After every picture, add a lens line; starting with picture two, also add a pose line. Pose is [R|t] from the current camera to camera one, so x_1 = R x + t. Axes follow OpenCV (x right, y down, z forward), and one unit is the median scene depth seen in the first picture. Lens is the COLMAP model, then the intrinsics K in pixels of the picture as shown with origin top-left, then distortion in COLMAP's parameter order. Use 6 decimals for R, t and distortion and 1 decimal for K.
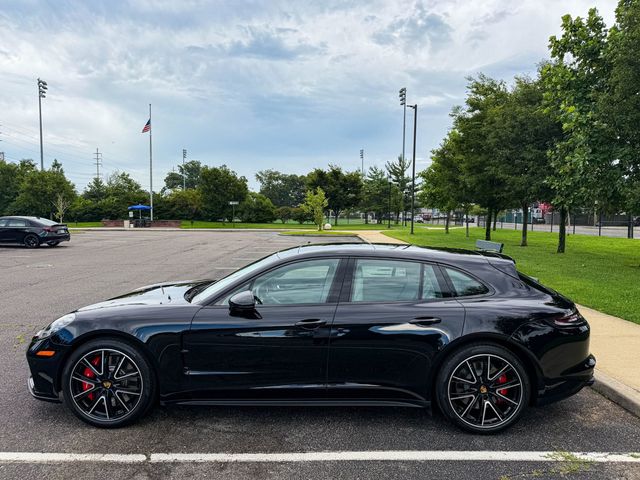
lens RADIAL K [[456.8, 0, 325.7], [0, 456.8, 240.4], [0, 0, 1]] dist [0.033860, -0.052365]
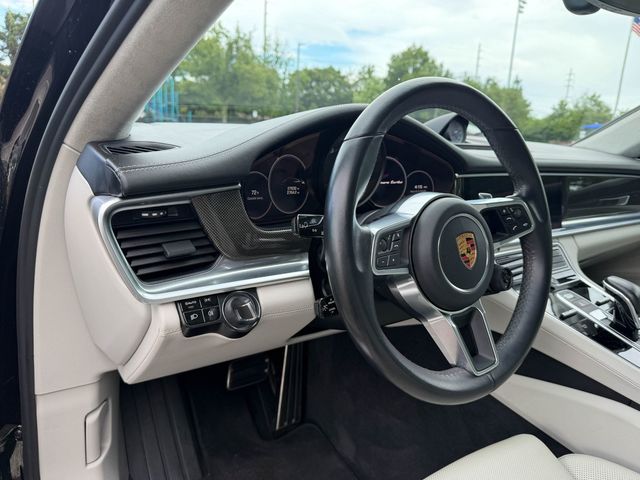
lens RADIAL K [[459.1, 0, 320.4], [0, 459.1, 244.0], [0, 0, 1]] dist [0.036615, -0.070067]
pose [[0.590707, 0.218320, -0.776789, -0.007091], [-0.095379, 0.974843, 0.201453, 0.017620], [0.801229, -0.044911, 0.596670, 0.119459]]
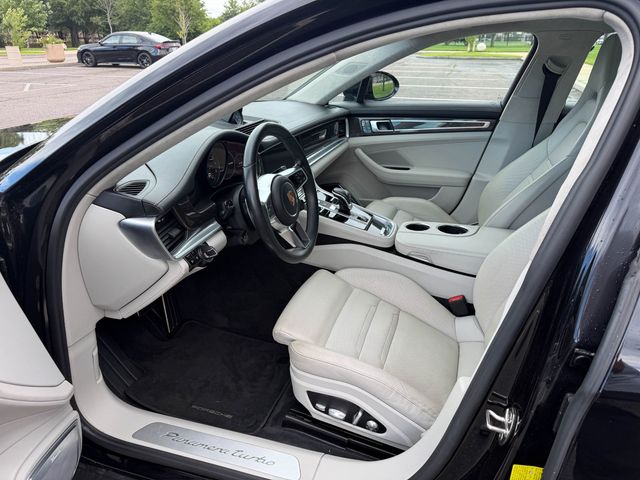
lens RADIAL K [[456.8, 0, 325.7], [0, 456.8, 240.4], [0, 0, 1]] dist [0.033860, -0.052365]
pose [[0.957105, 0.109667, -0.268185, -0.003470], [-0.010051, 0.937611, 0.347539, 0.010718], [0.289567, -0.329936, 0.898495, 0.099119]]
